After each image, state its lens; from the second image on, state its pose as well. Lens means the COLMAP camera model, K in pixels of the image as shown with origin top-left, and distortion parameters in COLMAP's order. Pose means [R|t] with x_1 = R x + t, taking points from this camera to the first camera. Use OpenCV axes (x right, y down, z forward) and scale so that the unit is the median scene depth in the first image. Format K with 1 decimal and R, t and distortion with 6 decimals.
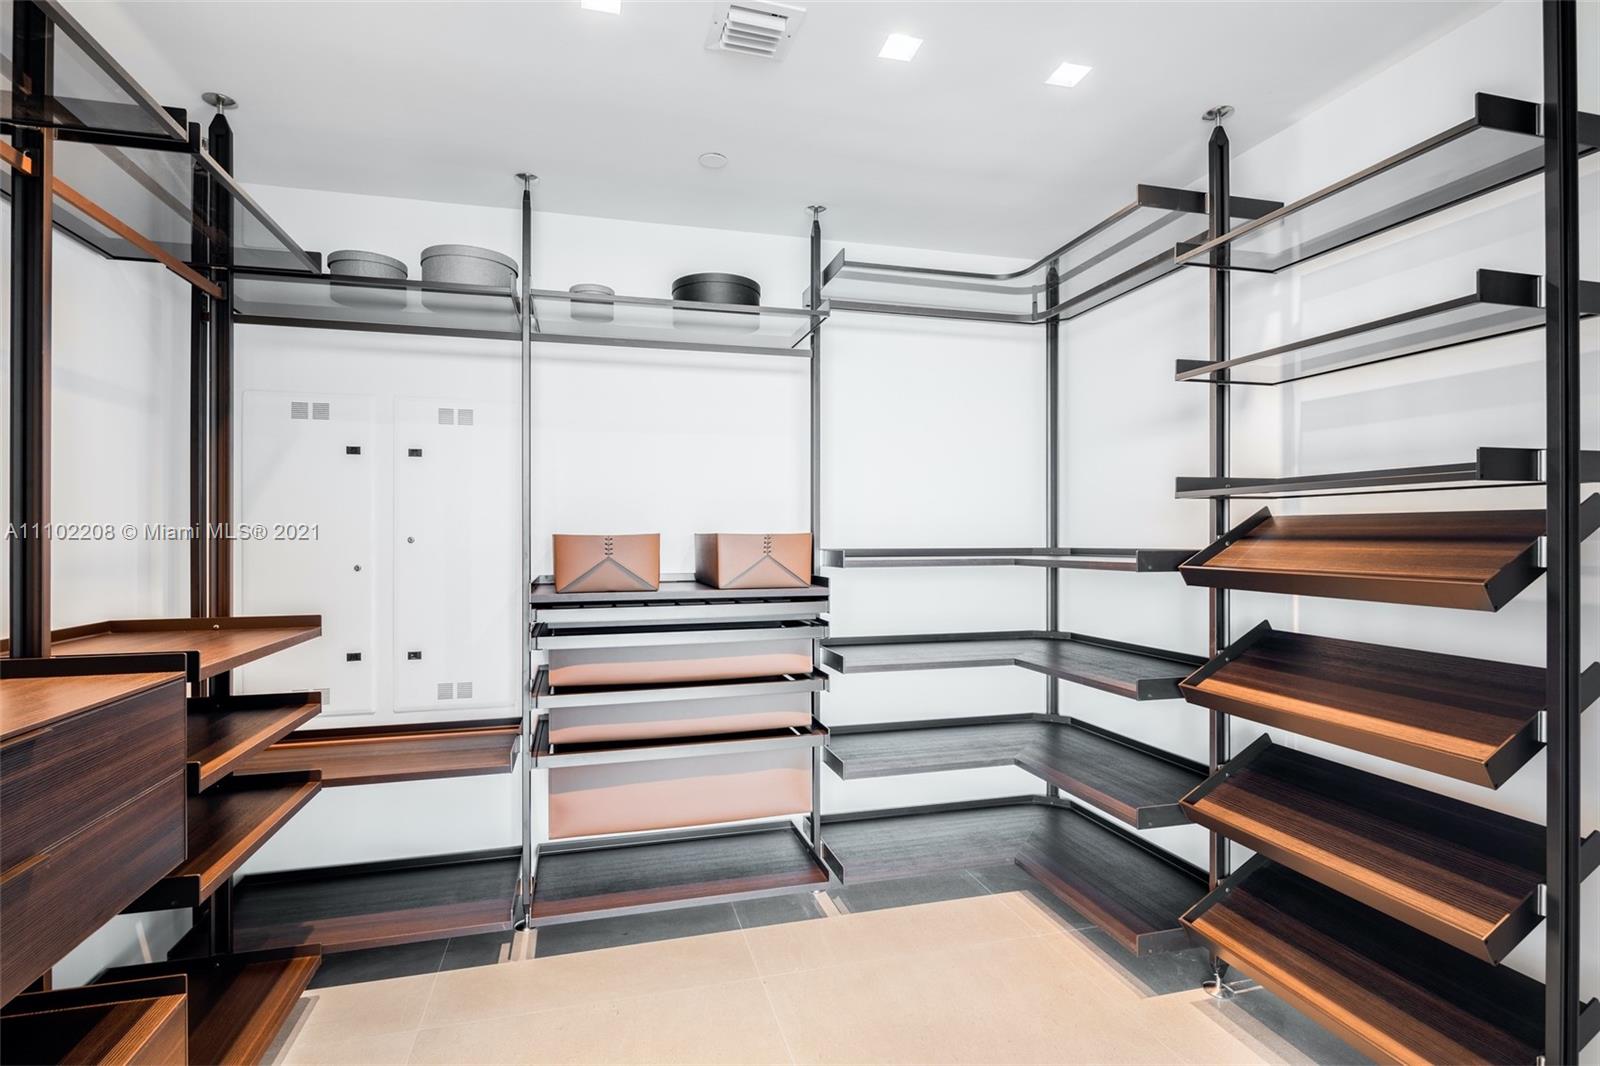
lens RADIAL K [[769.8, 0, 798.8], [0, 769.8, 536.9], [0, 0, 1]] dist [-0.002095, -0.001158]
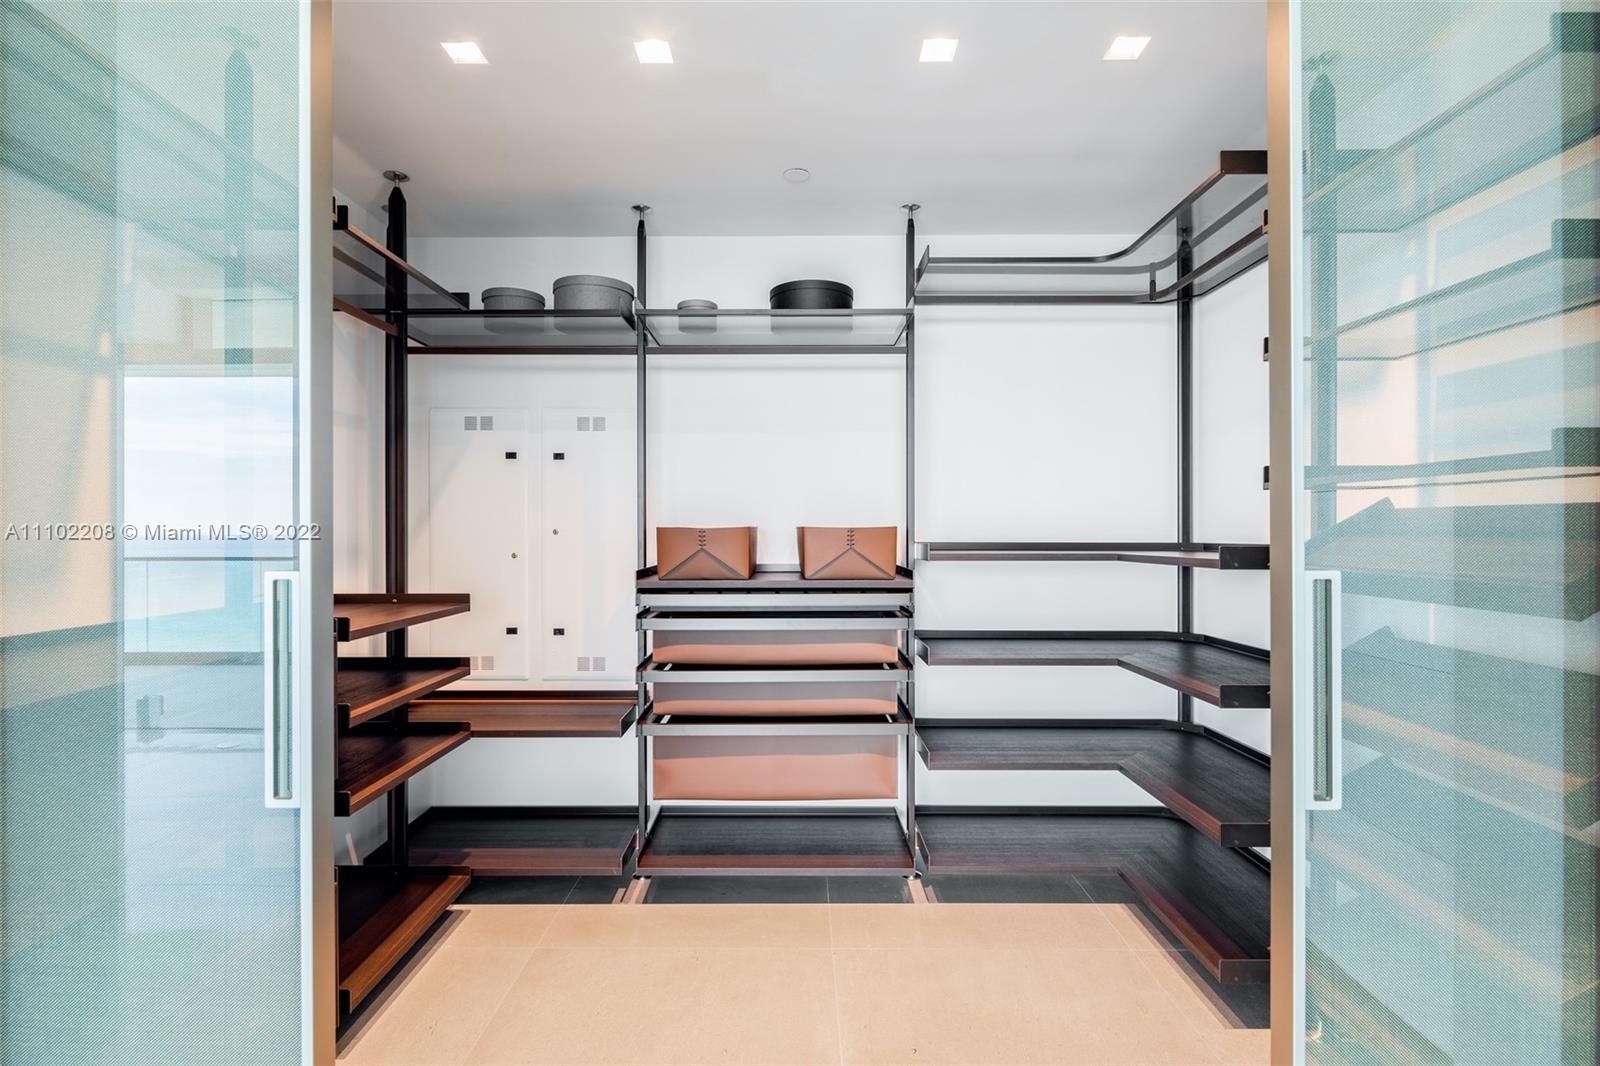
lens RADIAL K [[774.4, 0, 800.0], [0, 774.4, 533.0], [0, 0, 1]] dist [-0.000398, -0.000516]
pose [[0.964820, 0.004101, -0.262881, 0.163547], [-0.003011, 0.999985, 0.004547, -0.000588], [0.262896, -0.003596, 0.964818, -0.028709]]
